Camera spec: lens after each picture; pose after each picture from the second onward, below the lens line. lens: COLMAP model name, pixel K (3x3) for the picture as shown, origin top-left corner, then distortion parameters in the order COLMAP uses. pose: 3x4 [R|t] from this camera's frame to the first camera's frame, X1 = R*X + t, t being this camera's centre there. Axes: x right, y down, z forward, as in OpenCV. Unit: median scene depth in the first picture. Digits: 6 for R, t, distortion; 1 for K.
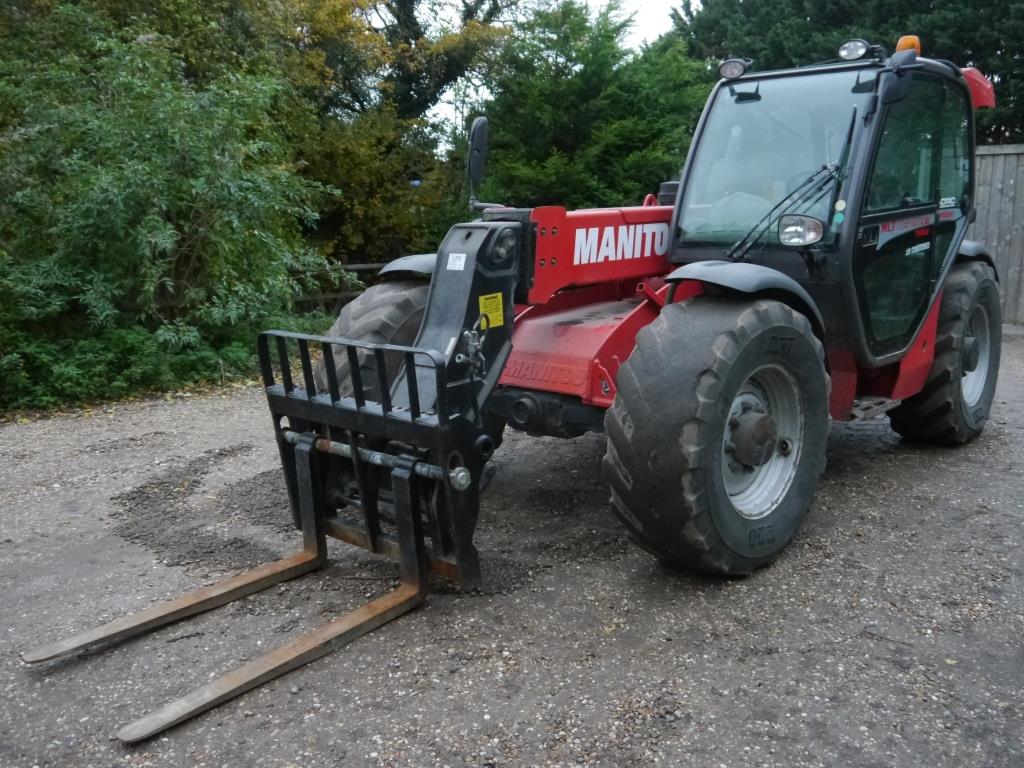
lens RADIAL K [[937.1, 0, 511.3], [0, 937.1, 382.9], [0, 0, 1]] dist [-0.007341, 0.000000]
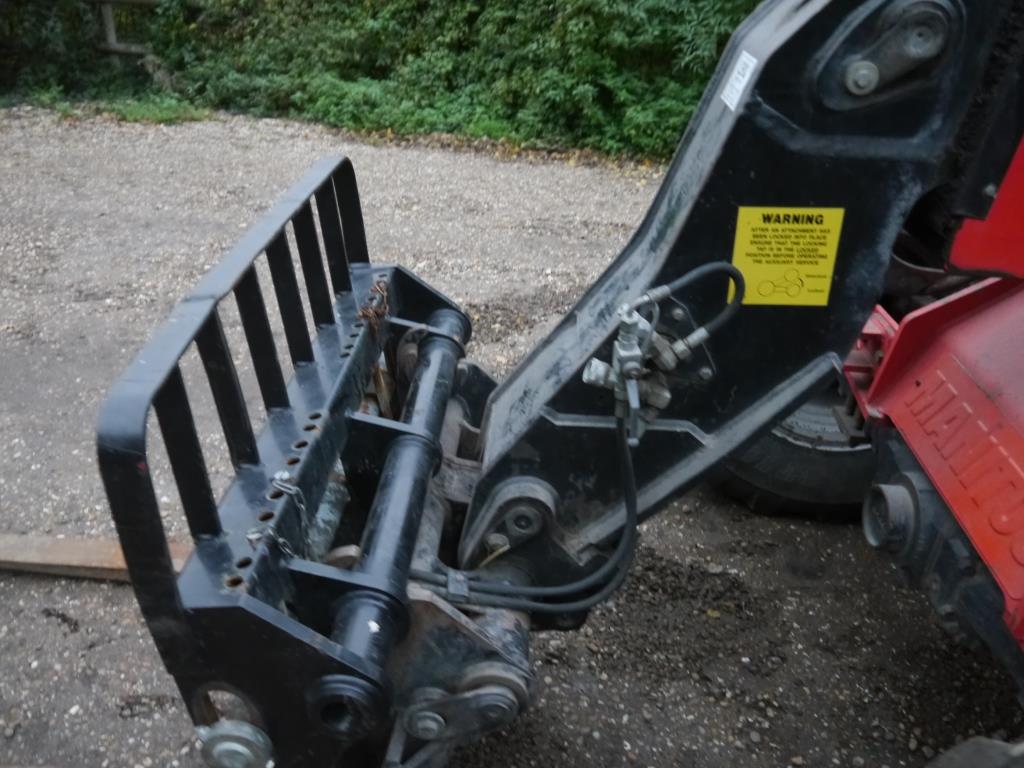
lens RADIAL K [[841.9, 0, 510.3], [0, 841.9, 379.0], [0, 0, 1]] dist [-0.023491, 0.007870]
pose [[0.625413, 0.417333, -0.659311, 0.117571], [-0.198251, 0.902212, 0.383027, -0.120354], [0.754689, -0.108841, 0.646992, 0.676115]]
